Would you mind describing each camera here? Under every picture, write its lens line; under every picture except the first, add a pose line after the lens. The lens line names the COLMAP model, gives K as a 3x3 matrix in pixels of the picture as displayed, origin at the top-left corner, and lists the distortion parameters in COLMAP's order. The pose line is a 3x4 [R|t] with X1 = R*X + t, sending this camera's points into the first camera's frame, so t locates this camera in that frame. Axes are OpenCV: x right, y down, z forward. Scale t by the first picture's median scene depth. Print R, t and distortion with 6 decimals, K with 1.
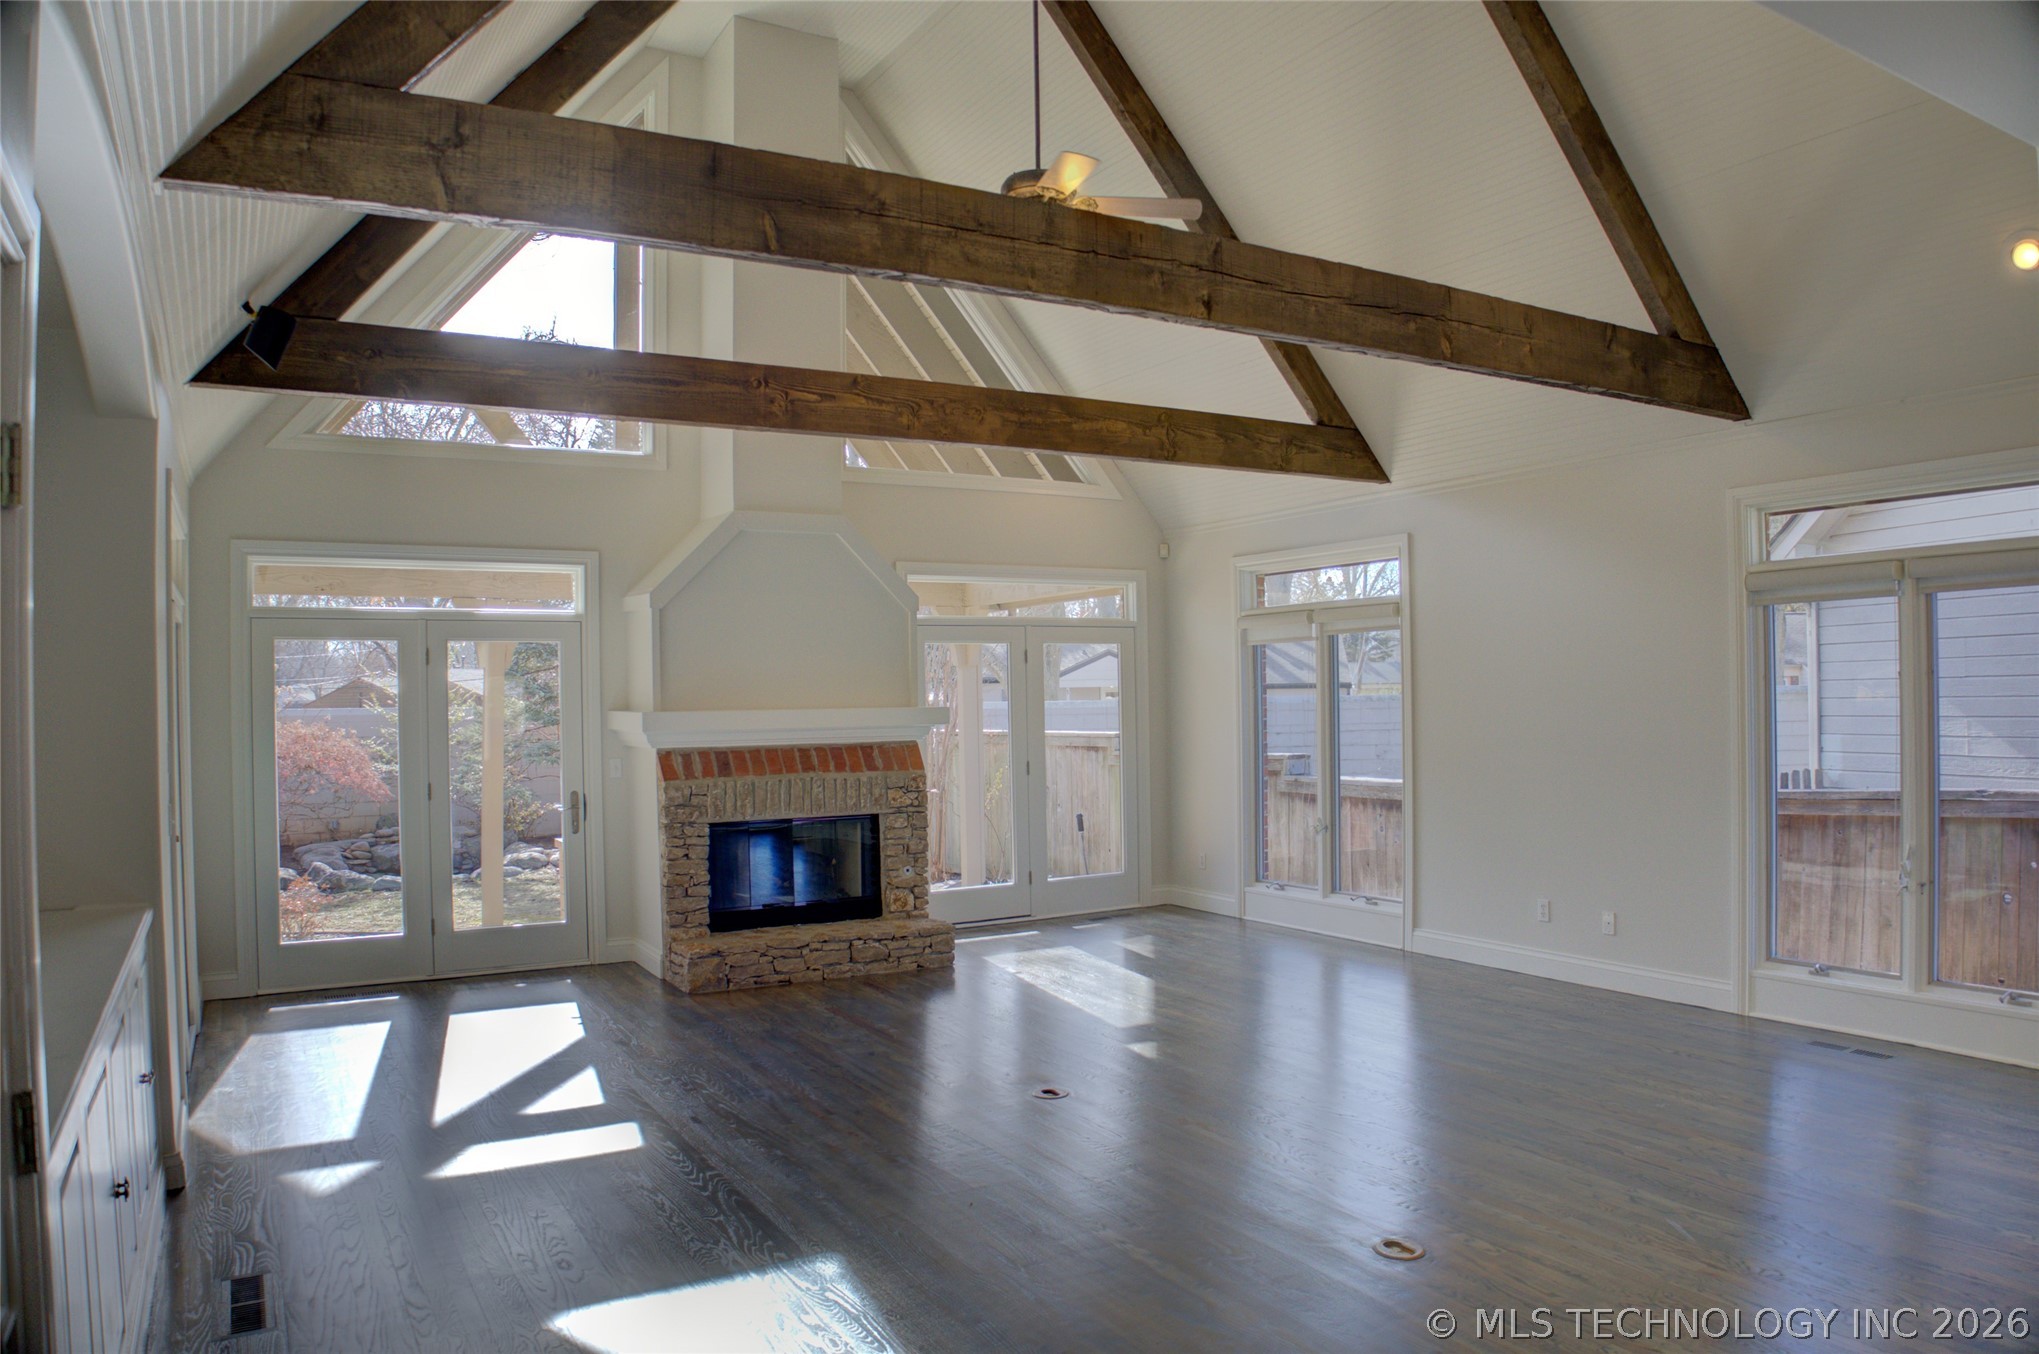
lens RADIAL K [[1382.5, 0, 1019.5], [0, 1382.5, 677.0], [0, 0, 1]] dist [-0.126722, 0.054050]
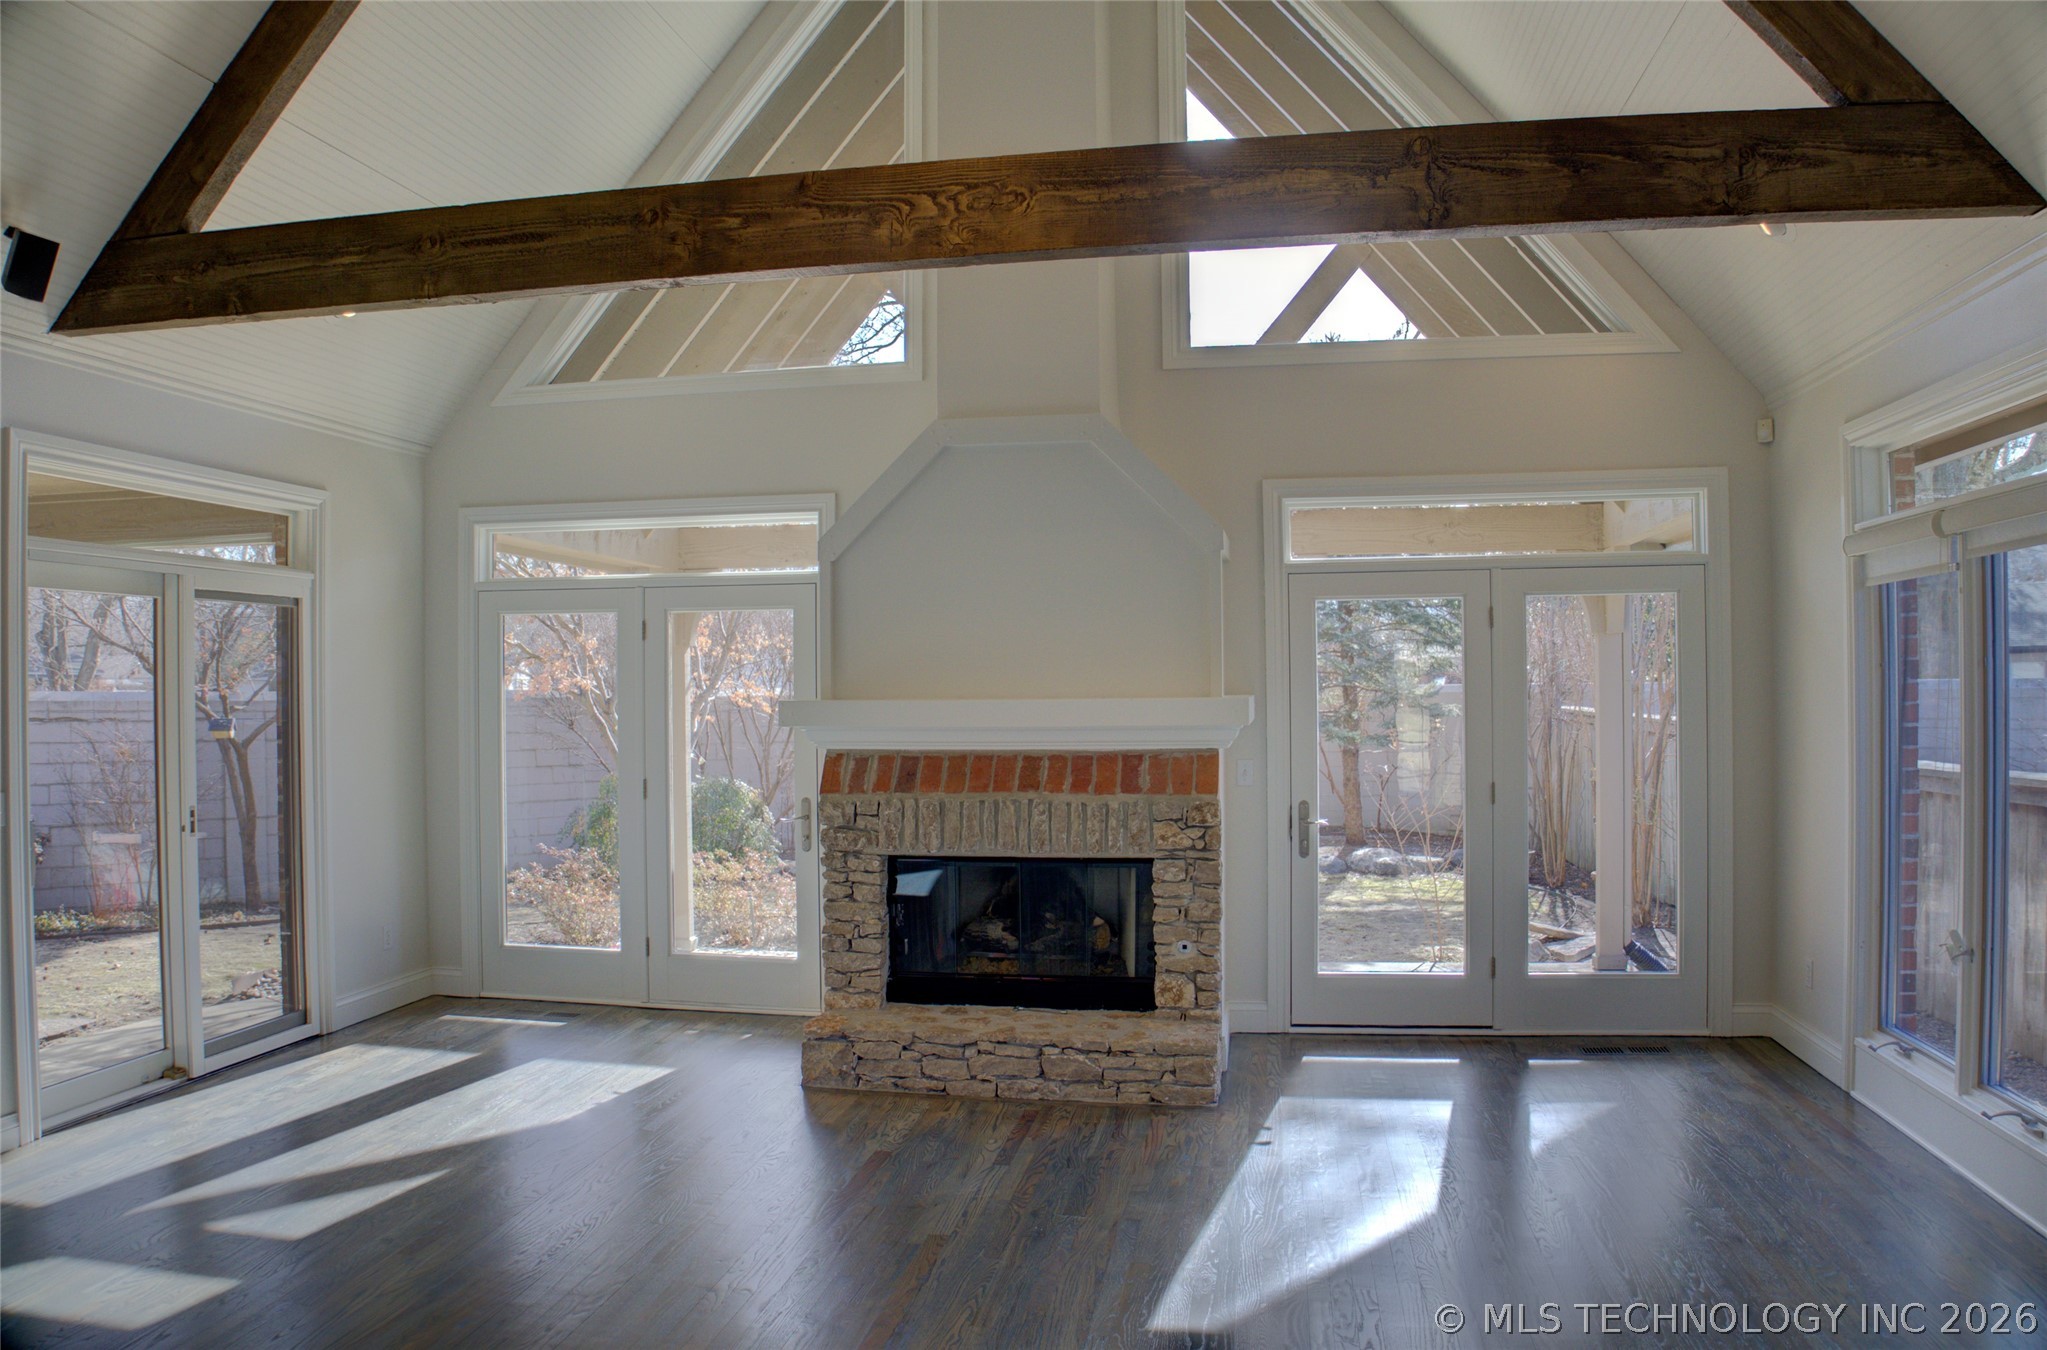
lens RADIAL K [[1393.9, 0, 1025.5], [0, 1393.9, 684.5], [0, 0, 1]] dist [-0.152820, 0.176813]
pose [[0.768819, 0.010253, -0.639384, 0.297311], [0.005984, 0.999712, 0.023227, -0.000344], [0.639438, -0.021684, 0.768537, 0.475440]]
